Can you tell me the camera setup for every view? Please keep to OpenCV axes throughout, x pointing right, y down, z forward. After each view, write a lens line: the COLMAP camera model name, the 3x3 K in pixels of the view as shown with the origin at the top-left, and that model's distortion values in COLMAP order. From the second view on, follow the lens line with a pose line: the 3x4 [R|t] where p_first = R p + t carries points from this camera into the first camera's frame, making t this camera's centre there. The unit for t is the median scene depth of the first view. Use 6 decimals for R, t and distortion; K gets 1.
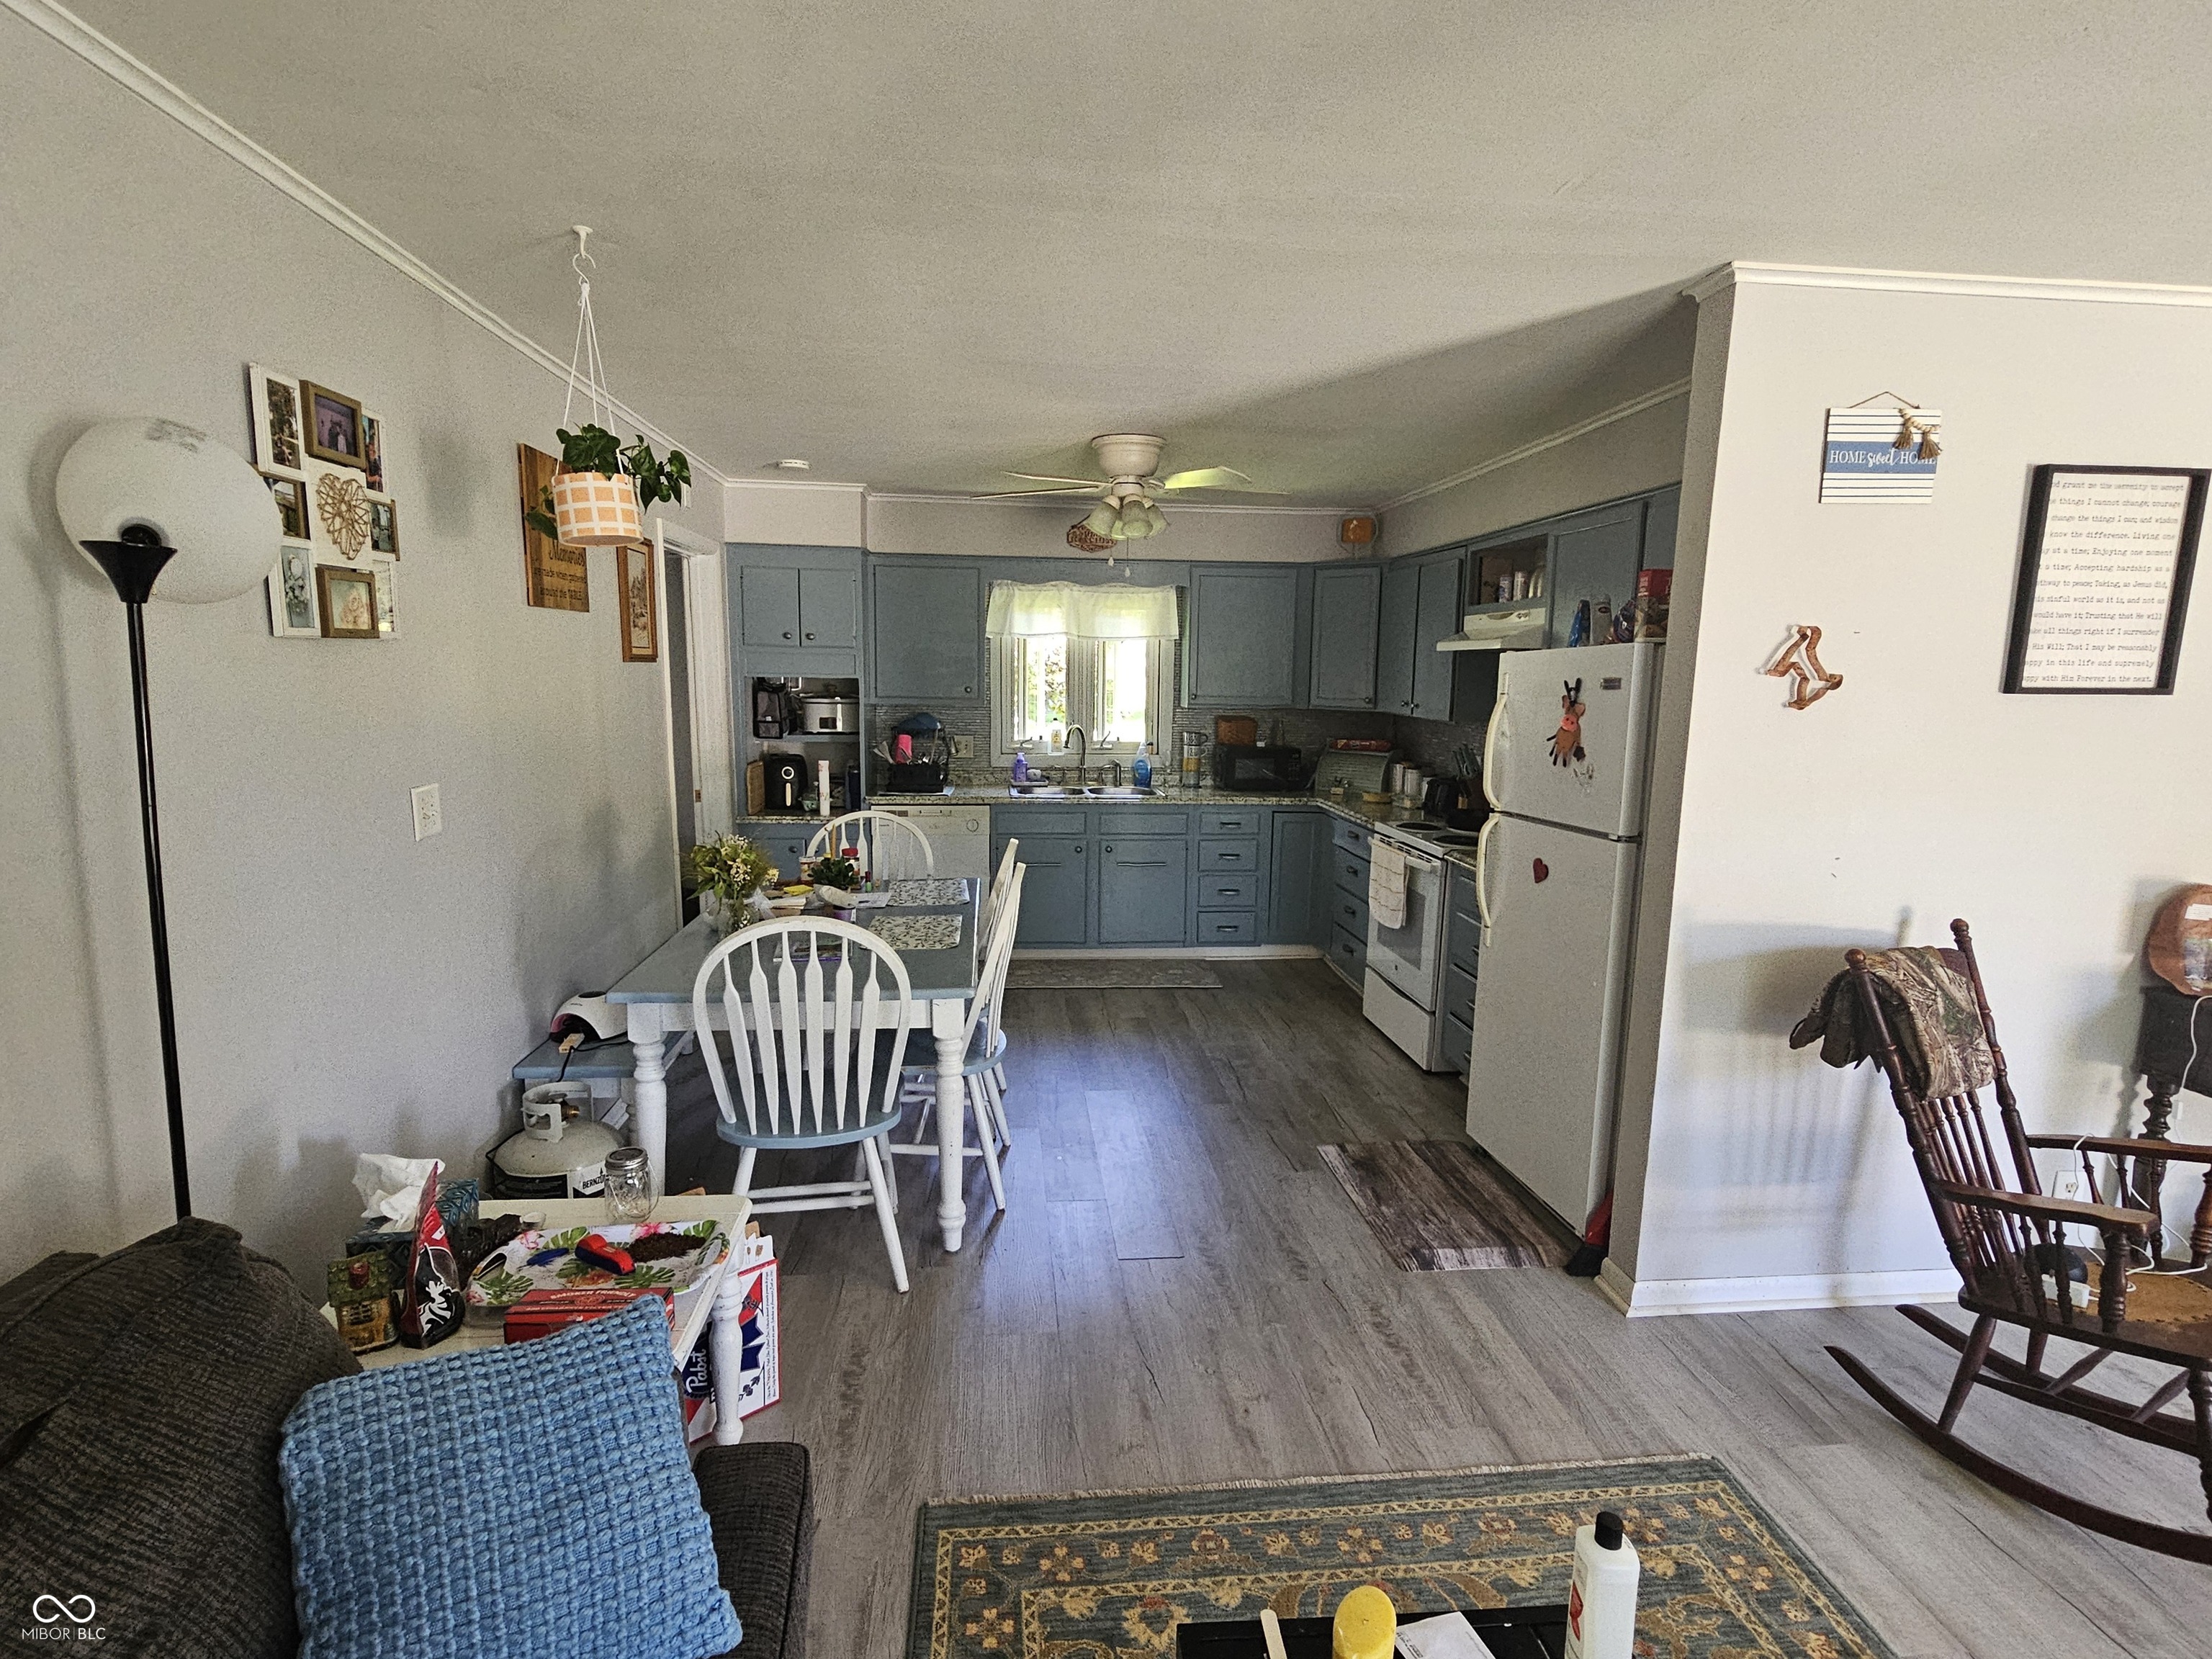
lens RADIAL K [[1118.8, 0, 1099.6], [0, 1118.8, 832.8], [0, 0, 1]] dist [-0.000803, -0.000358]
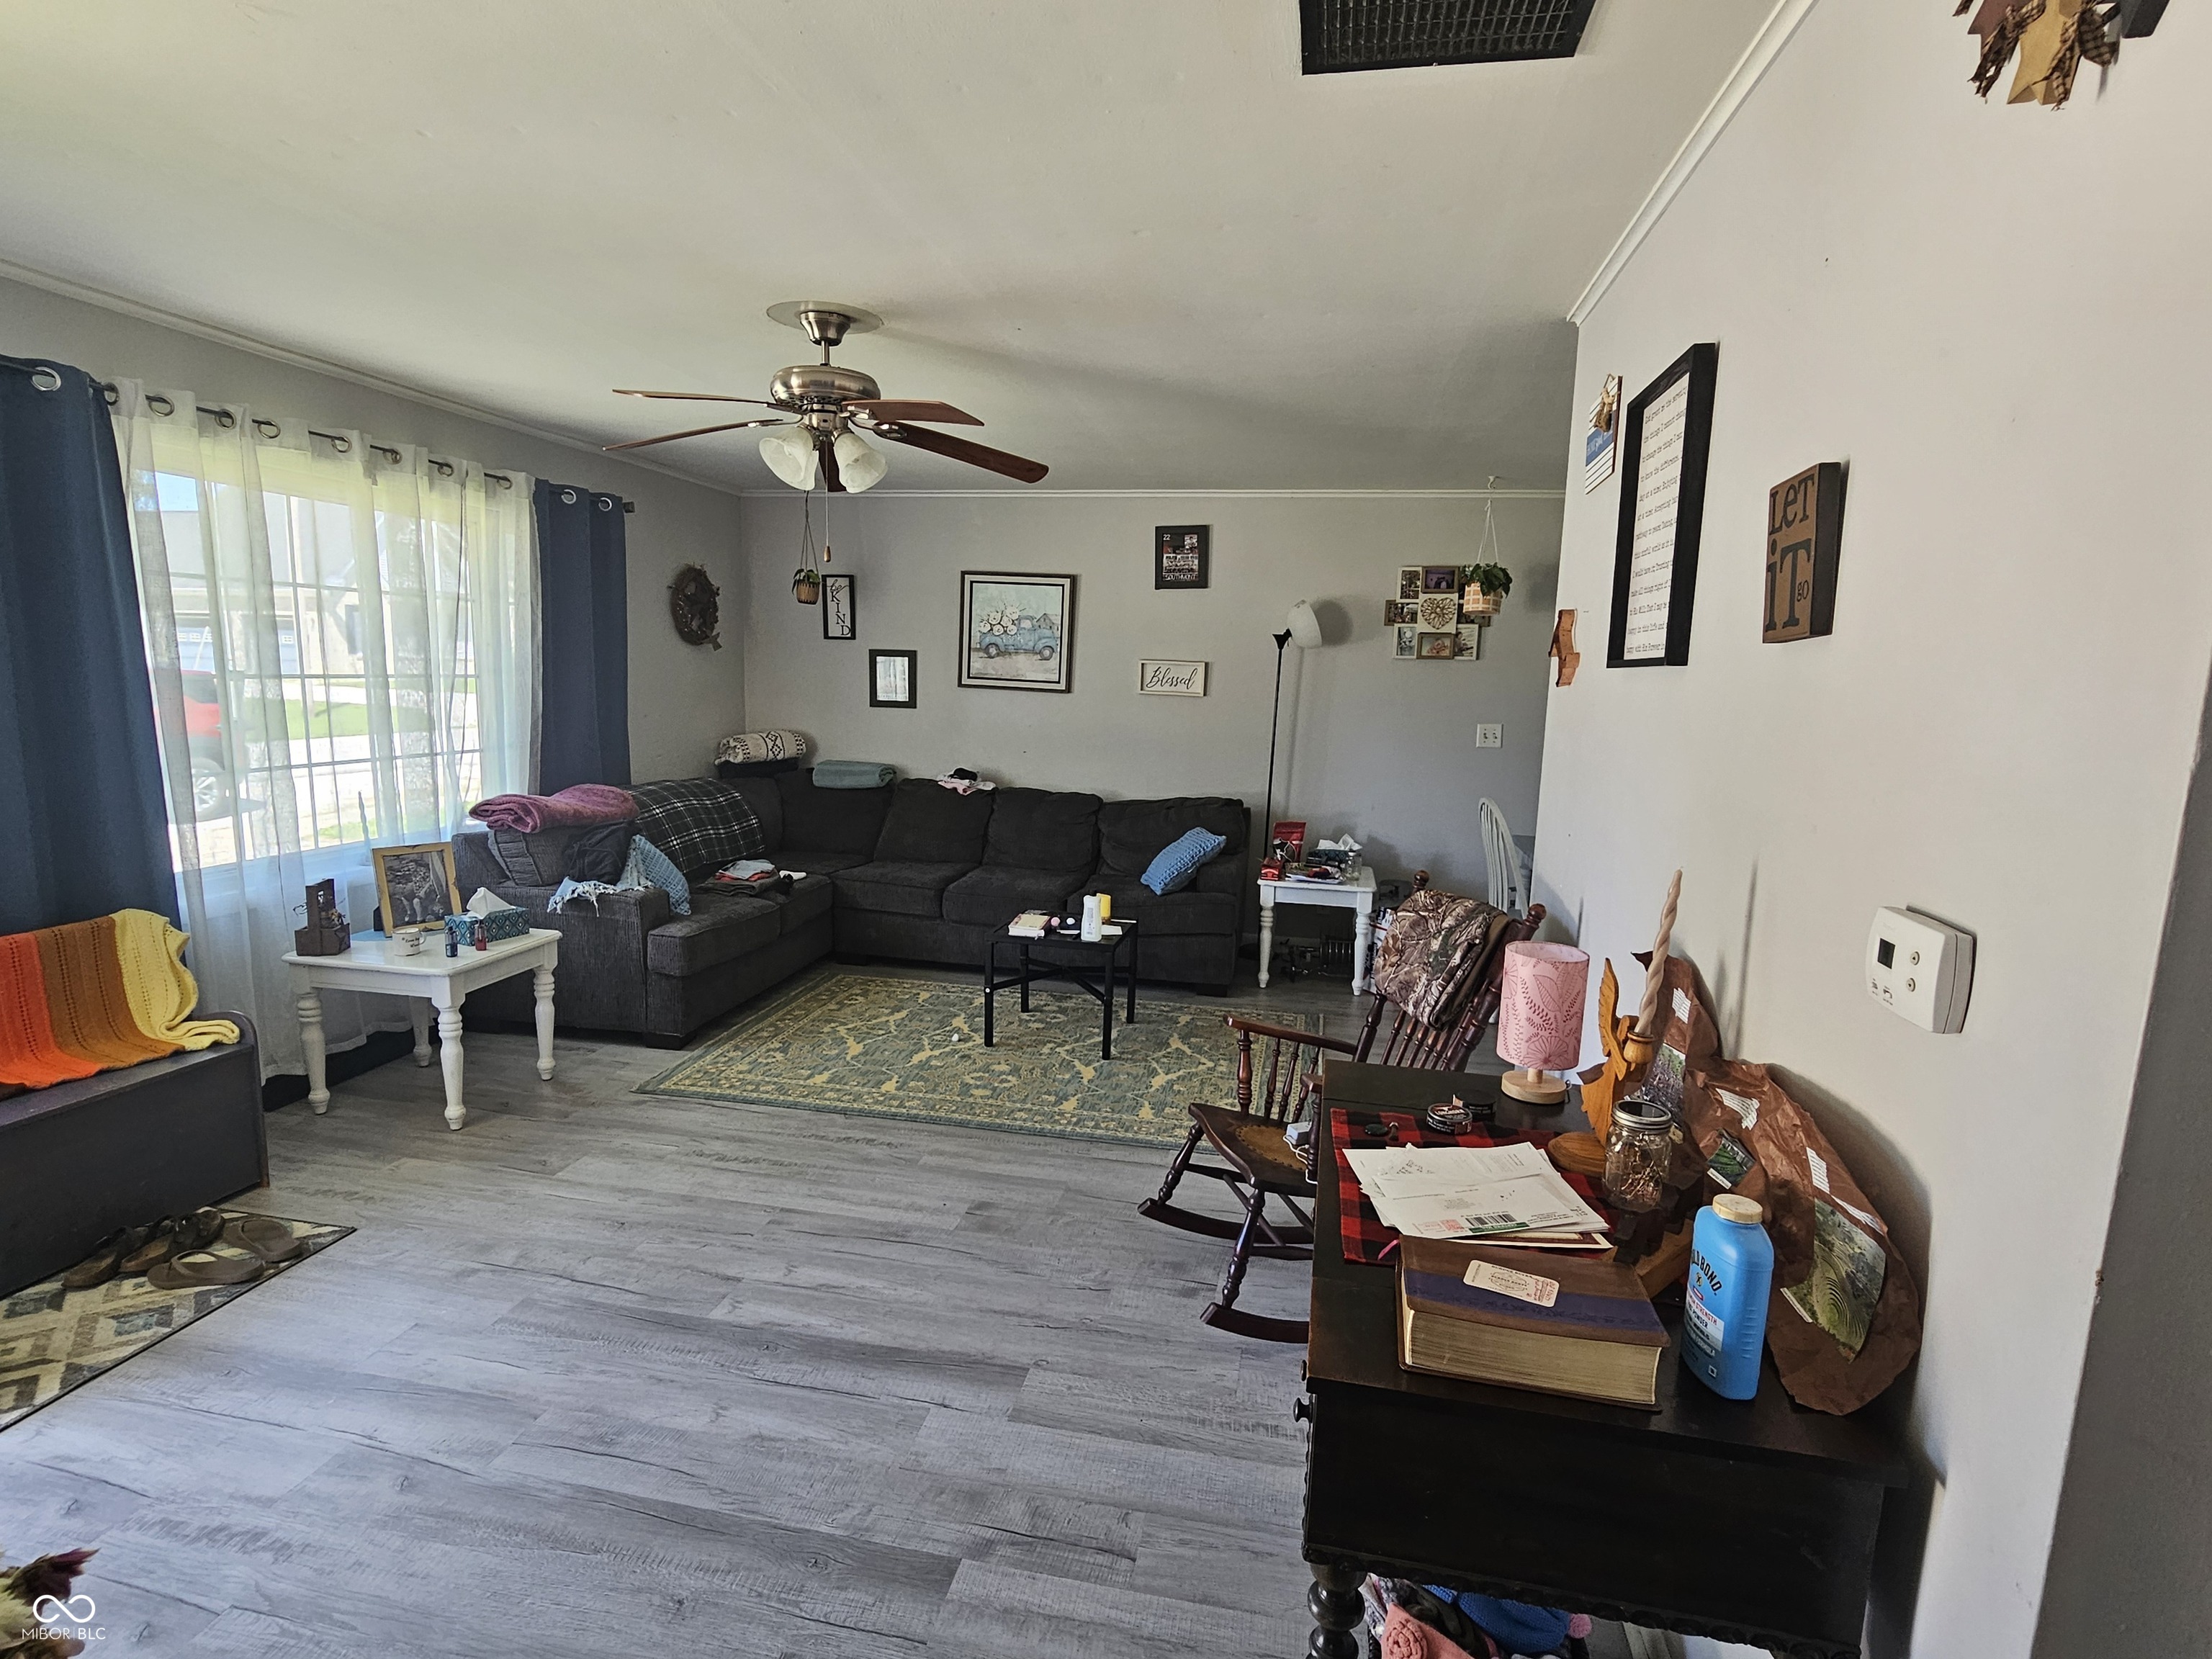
lens RADIAL K [[1118.8, 0, 1105.1], [0, 1118.8, 837.9], [0, 0, 1]] dist [-0.000803, -0.000358]
pose [[-0.289886, 0.121805, -0.949279, 2.082672], [-0.165434, 0.970560, 0.175055, -0.099020], [0.942655, 0.207789, -0.261201, 1.044211]]
